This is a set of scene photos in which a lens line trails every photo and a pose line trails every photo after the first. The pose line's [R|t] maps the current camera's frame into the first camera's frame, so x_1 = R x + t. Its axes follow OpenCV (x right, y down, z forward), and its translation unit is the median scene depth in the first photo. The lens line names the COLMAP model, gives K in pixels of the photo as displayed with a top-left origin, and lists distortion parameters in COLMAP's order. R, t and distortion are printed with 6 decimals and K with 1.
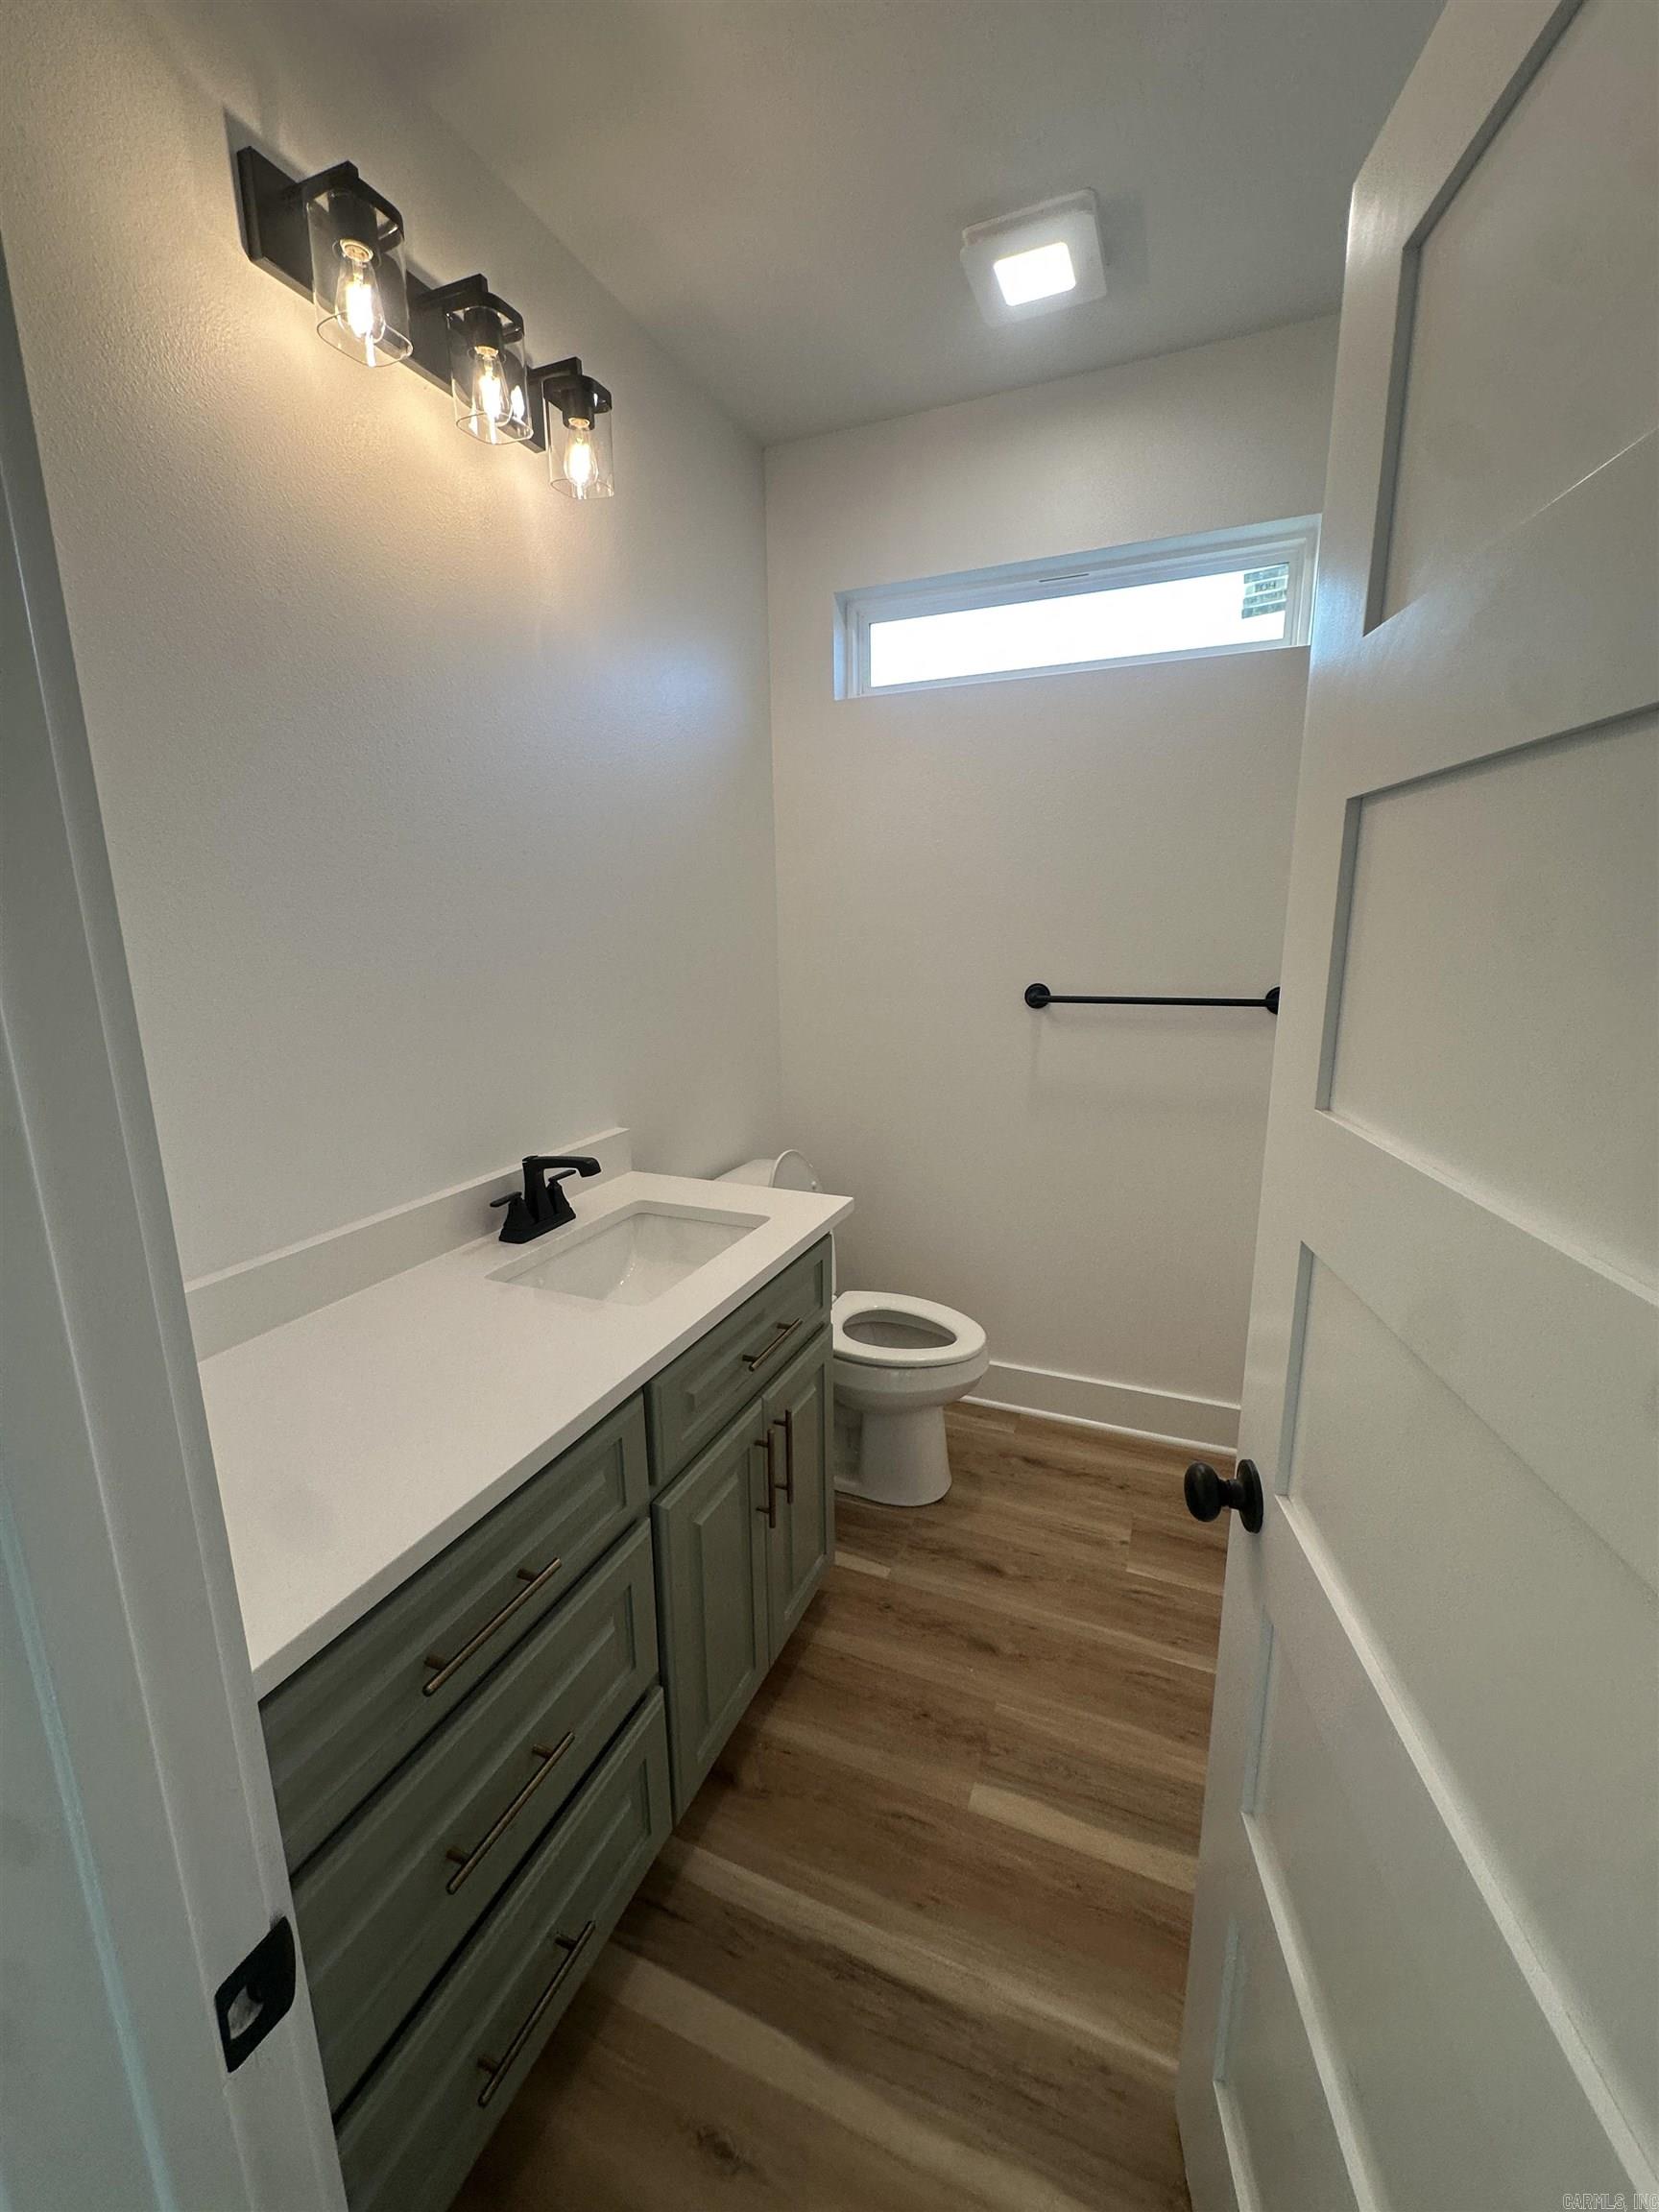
lens RADIAL K [[886.6, 0, 829.5], [0, 886.6, 1106.0], [0, 0, 1]] dist [-0.000287, -0.000245]
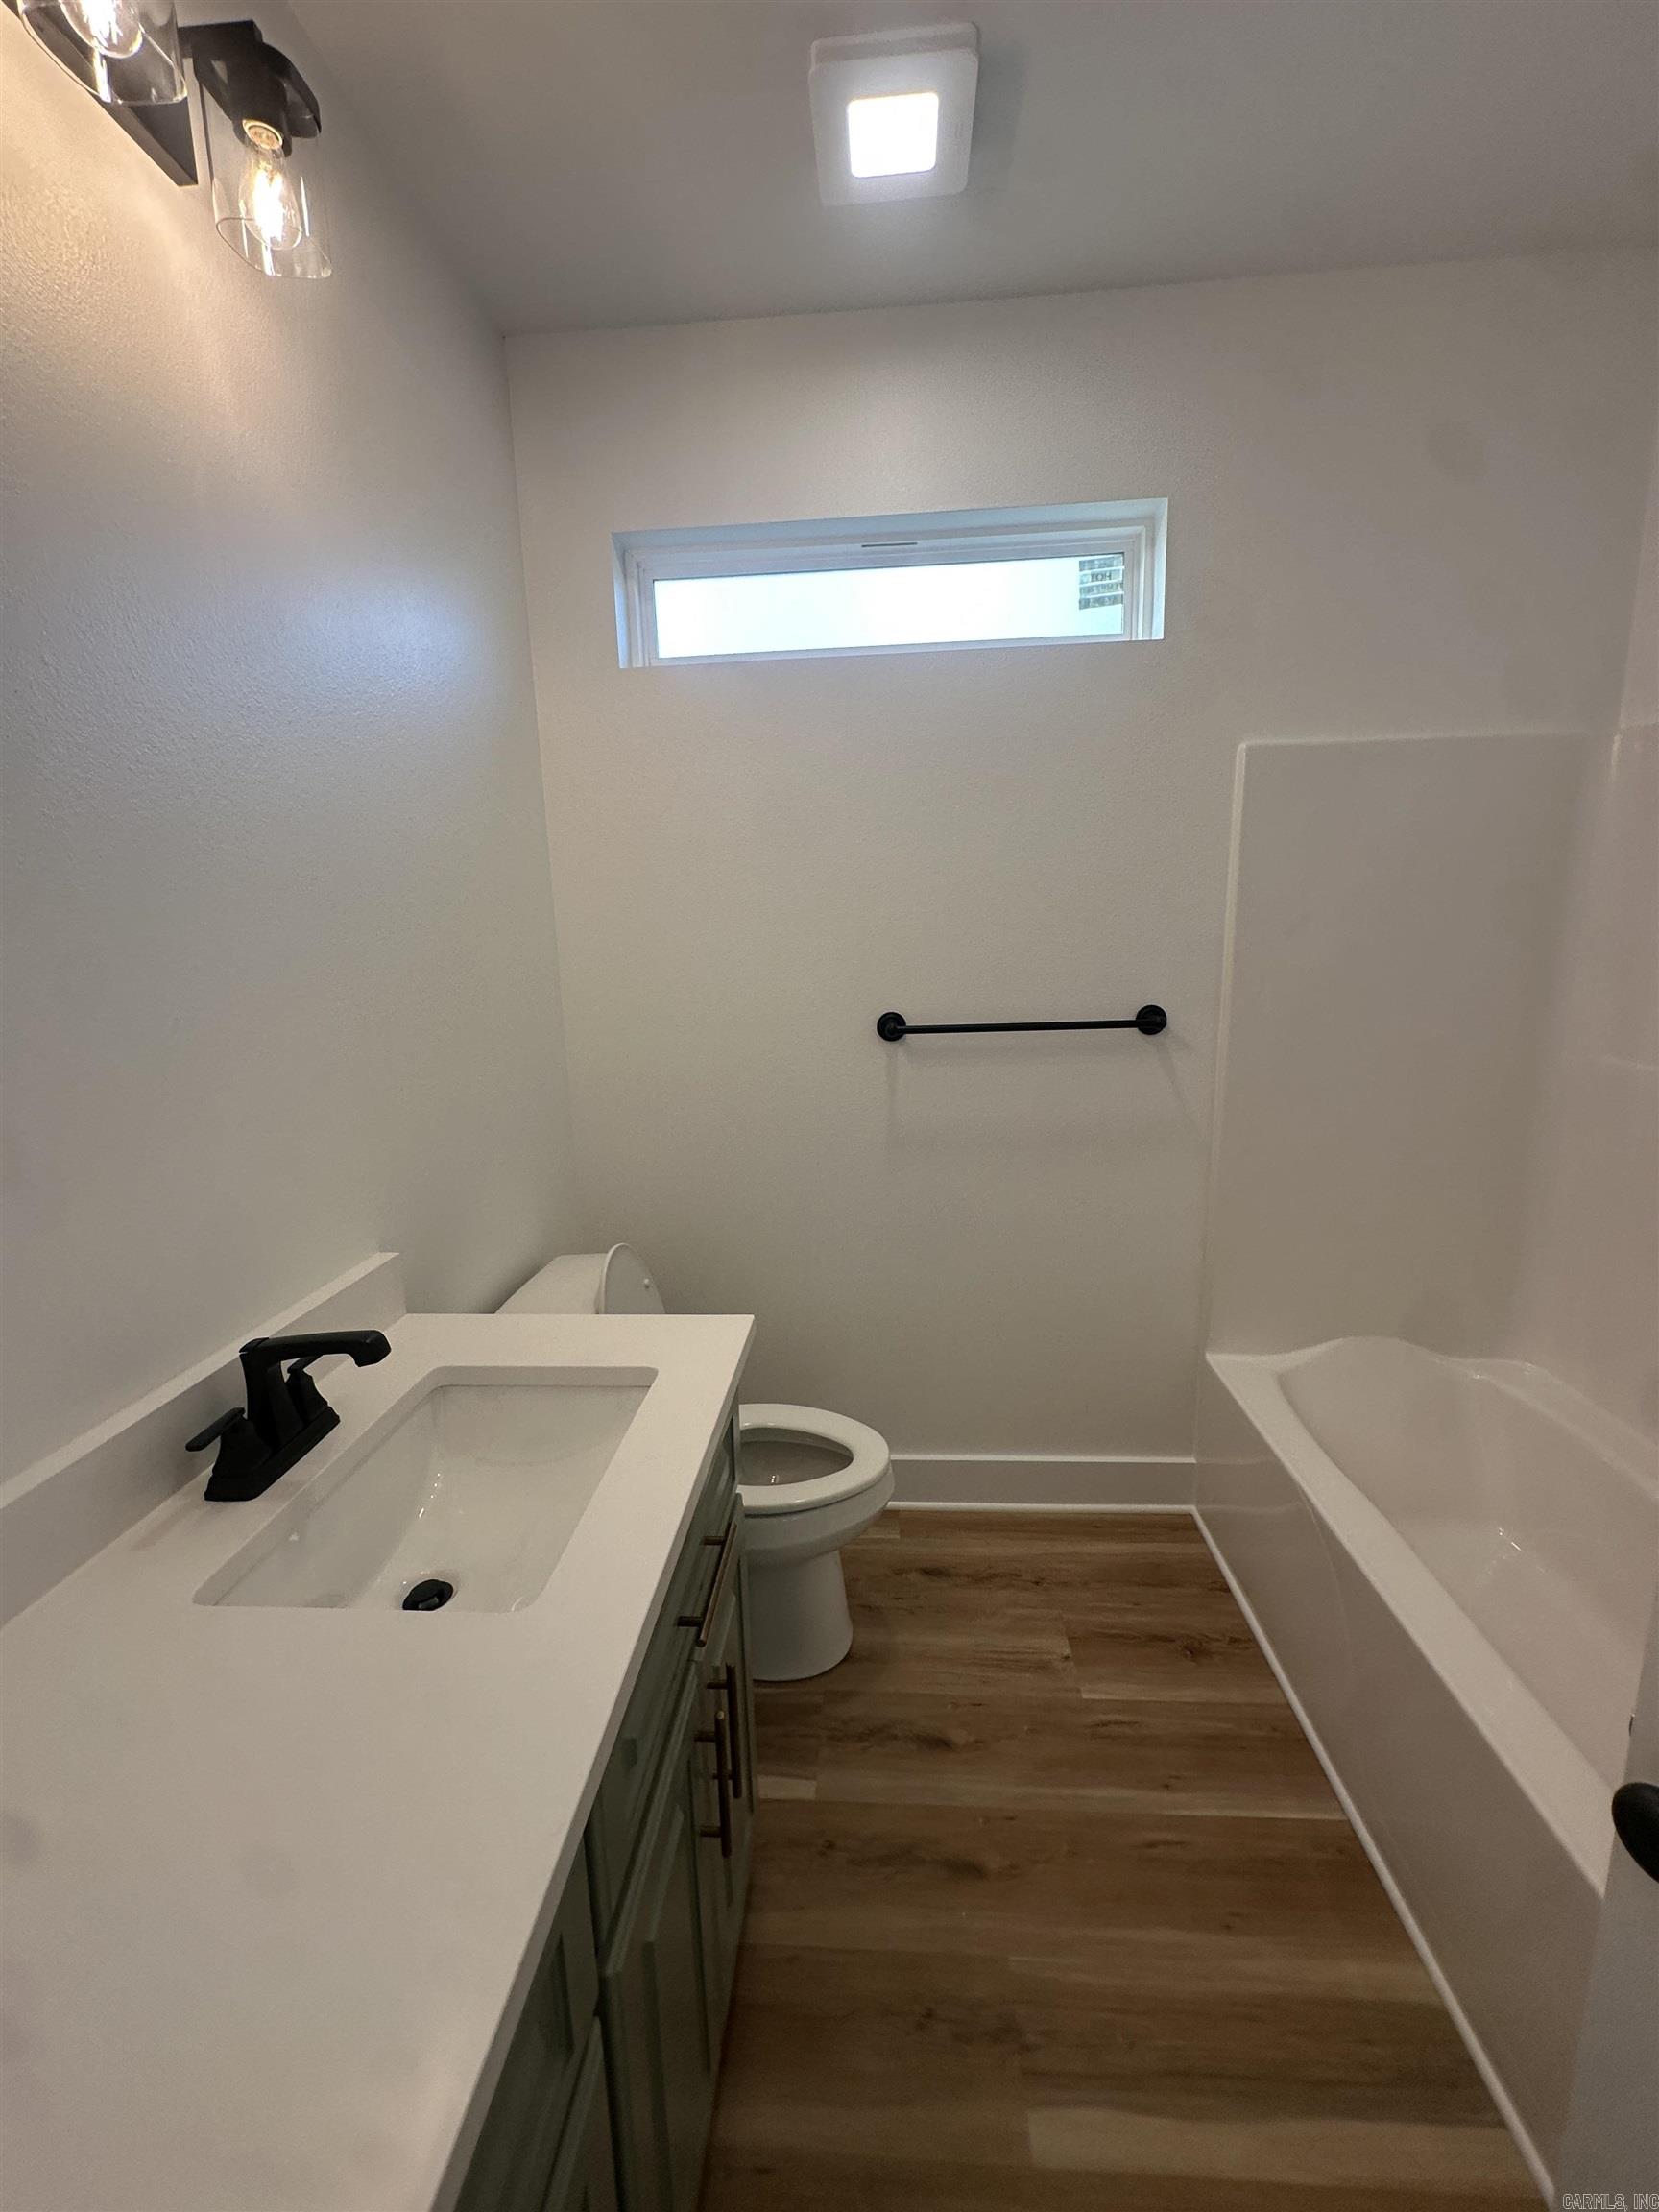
lens RADIAL K [[886.6, 0, 829.5], [0, 886.6, 1106.0], [0, 0, 1]] dist [-0.000287, -0.000245]
pose [[0.945371, -0.075808, 0.317061, -0.116568], [0.085547, 0.996191, -0.016886, -0.044267], [-0.314573, 0.043087, 0.948255, 0.241720]]
